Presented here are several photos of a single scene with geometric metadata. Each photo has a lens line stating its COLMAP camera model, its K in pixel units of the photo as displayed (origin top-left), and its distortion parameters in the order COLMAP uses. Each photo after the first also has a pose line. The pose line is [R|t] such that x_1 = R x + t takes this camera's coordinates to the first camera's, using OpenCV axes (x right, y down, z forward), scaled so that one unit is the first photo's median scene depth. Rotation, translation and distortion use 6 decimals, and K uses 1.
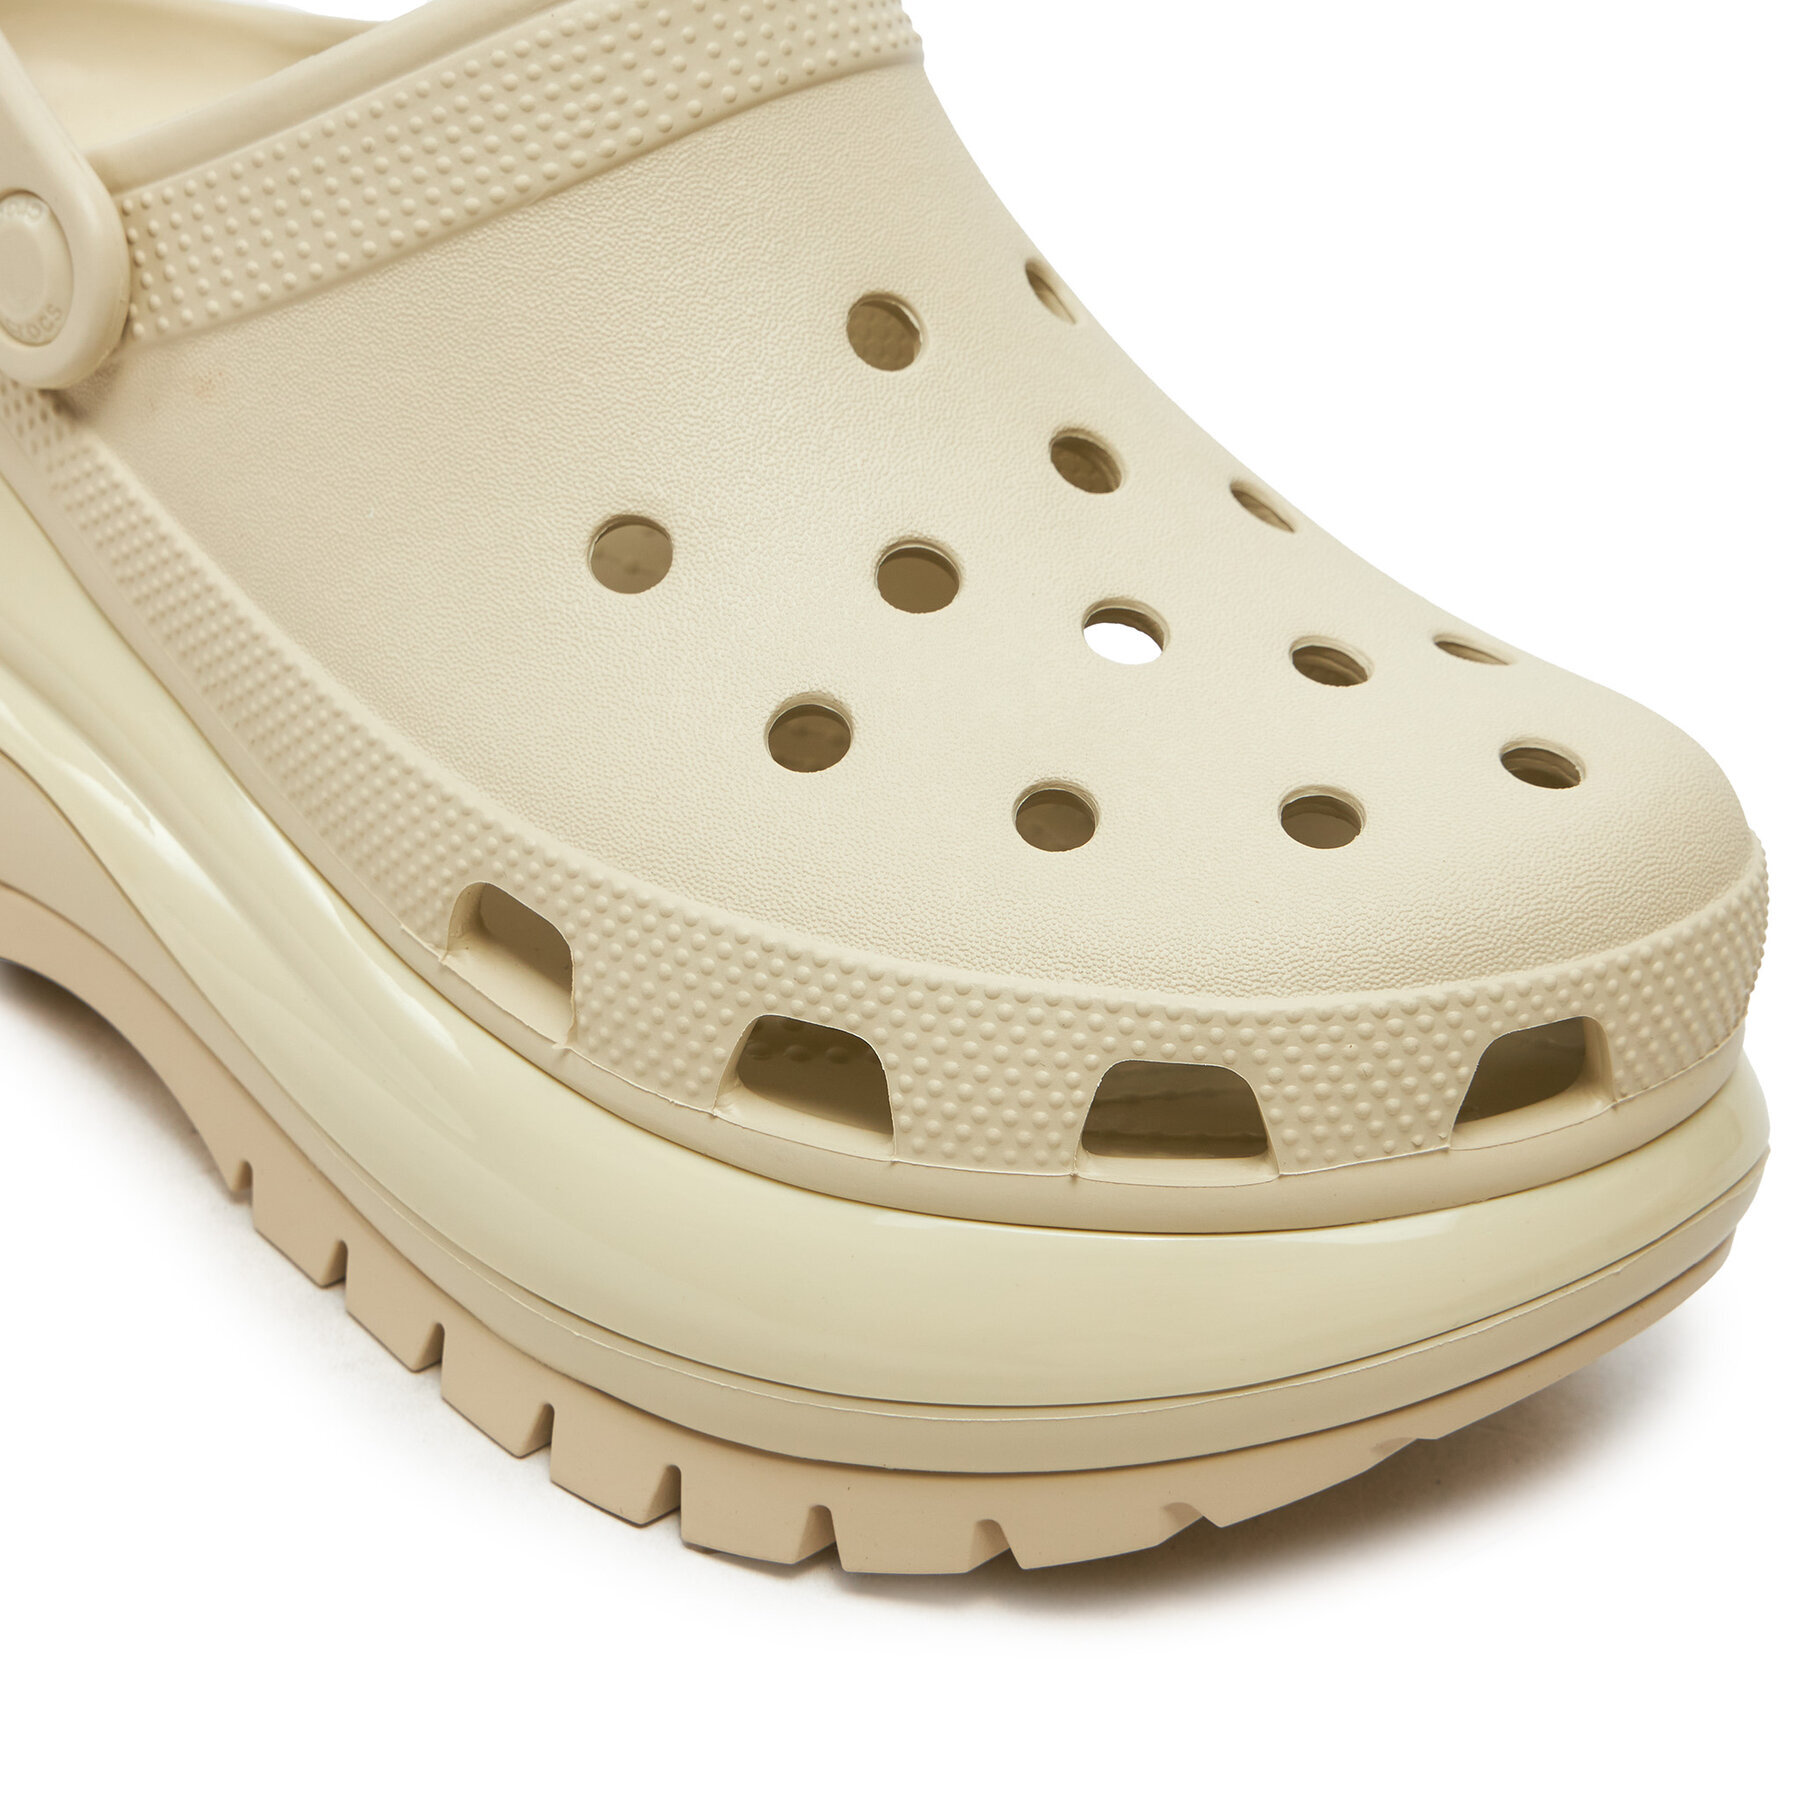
lens RADIAL K [[5161.5, 0, 903.9], [0, 5161.5, 897.8], [0, 0, 1]] dist [-0.118552, 0.000000]
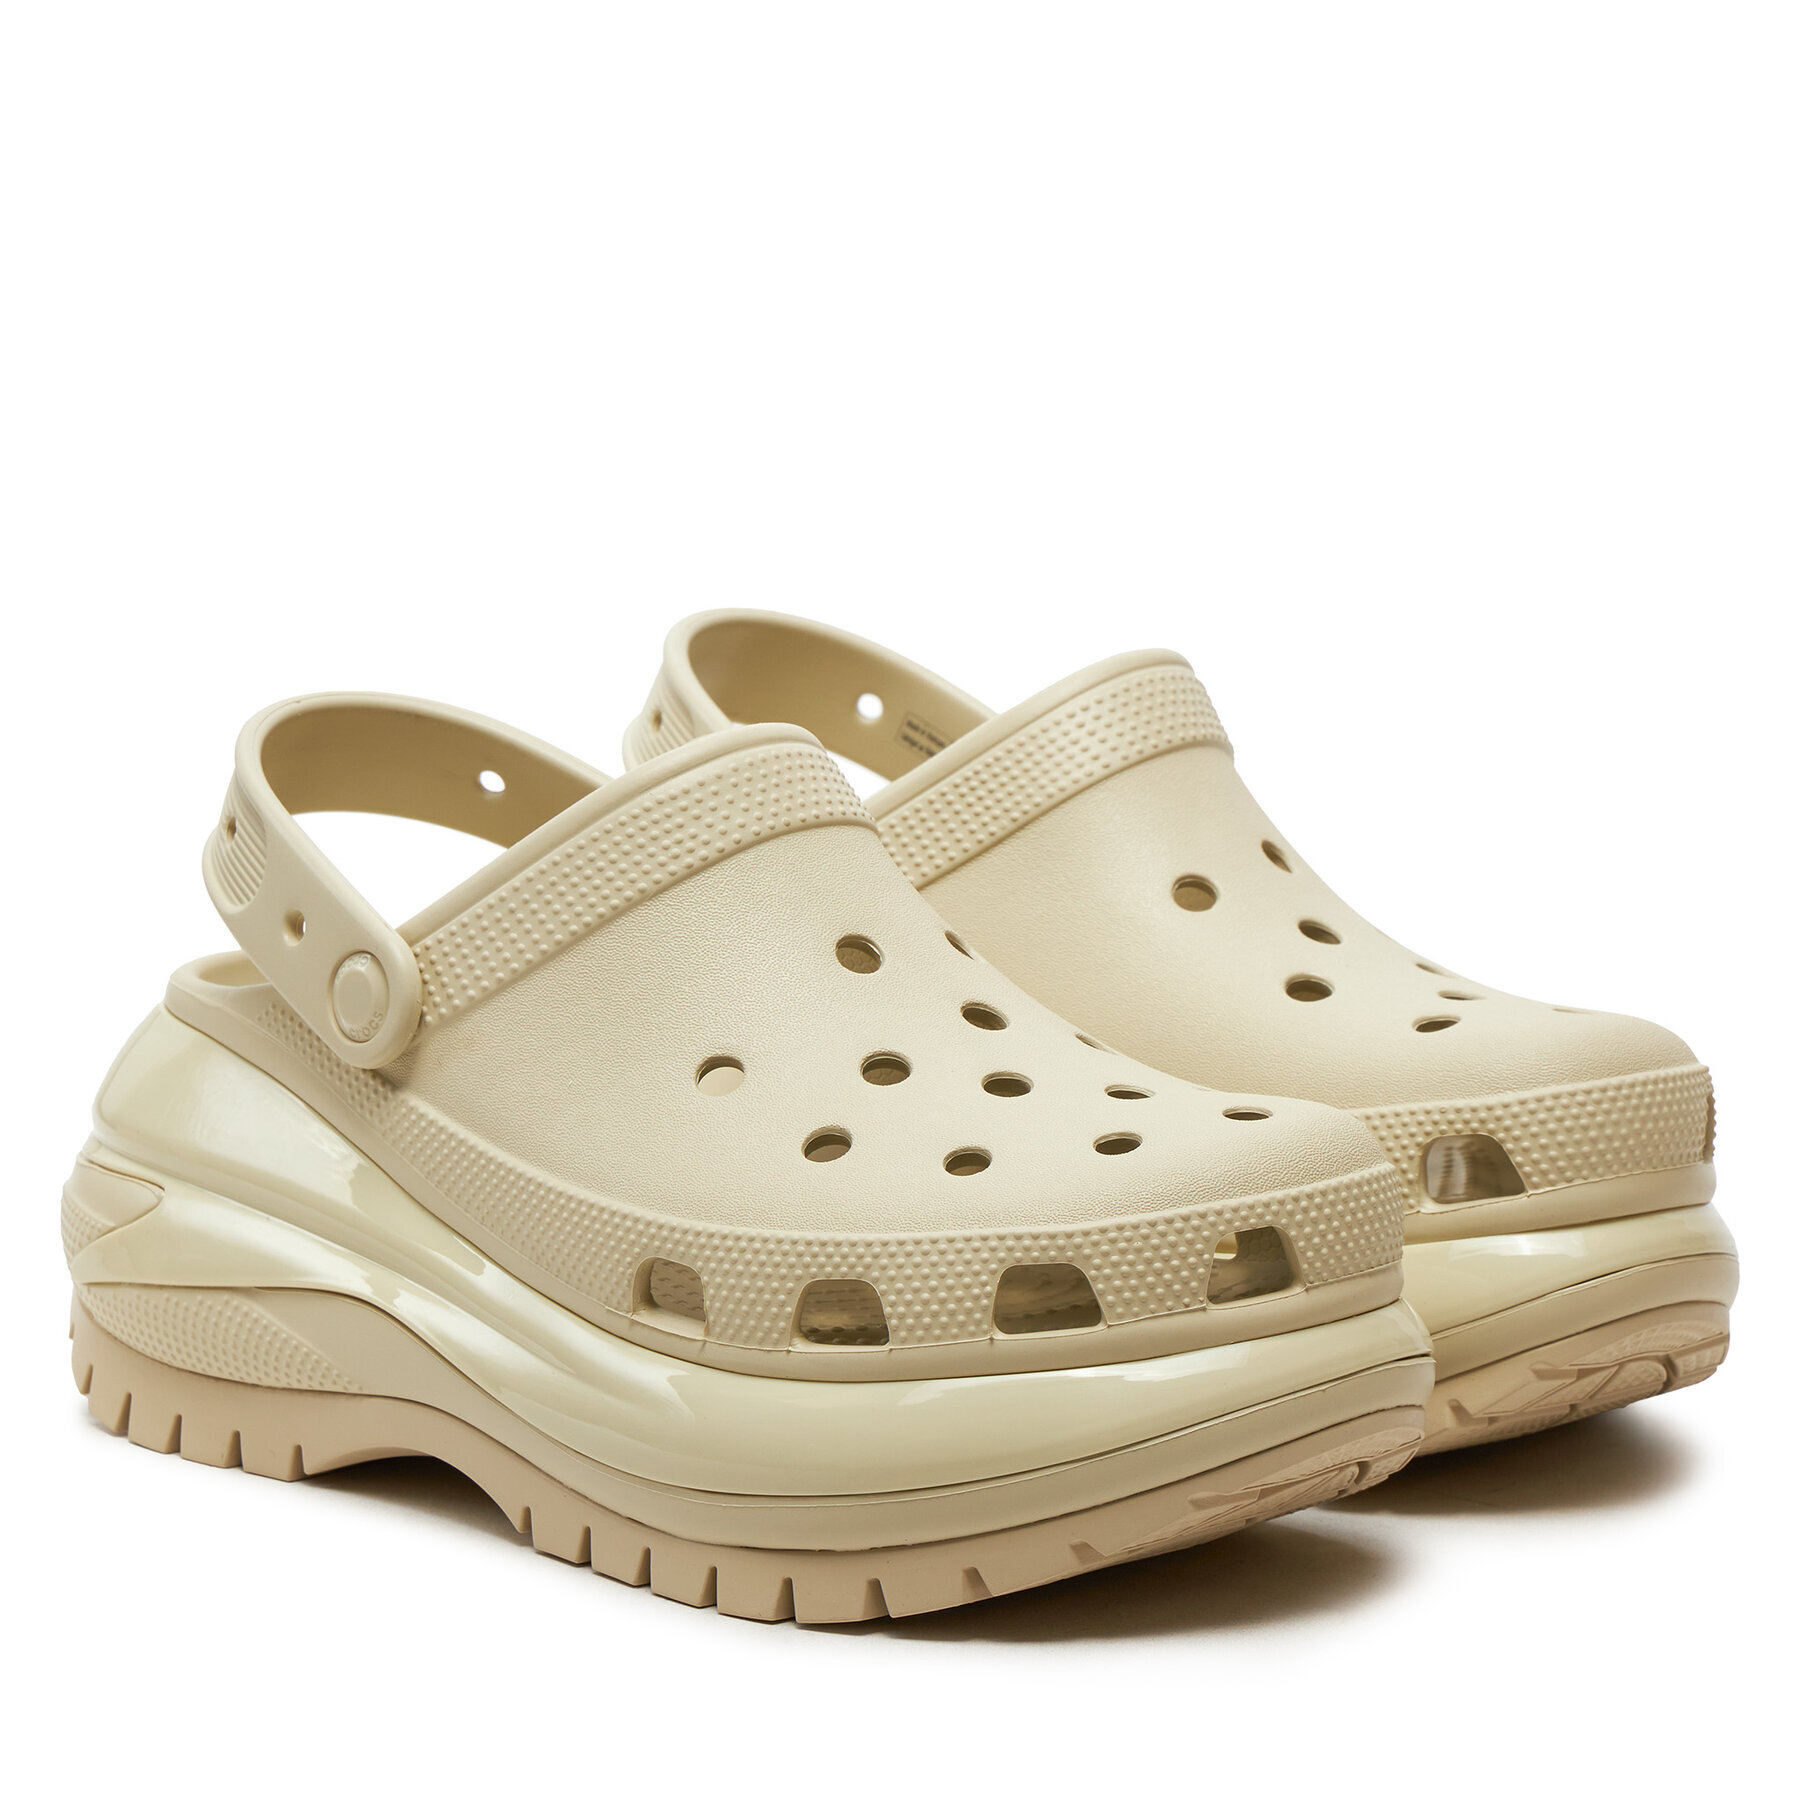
lens RADIAL K [[6418.5, 0, 899.1], [0, 6418.5, 900.8], [0, 0, 1]] dist [0.041218, 0.000000]
pose [[0.992634, -0.113065, -0.043512, 0.107298], [0.090622, 0.931333, -0.352712, 0.644631], [0.080403, 0.346171, 0.934720, -1.032890]]
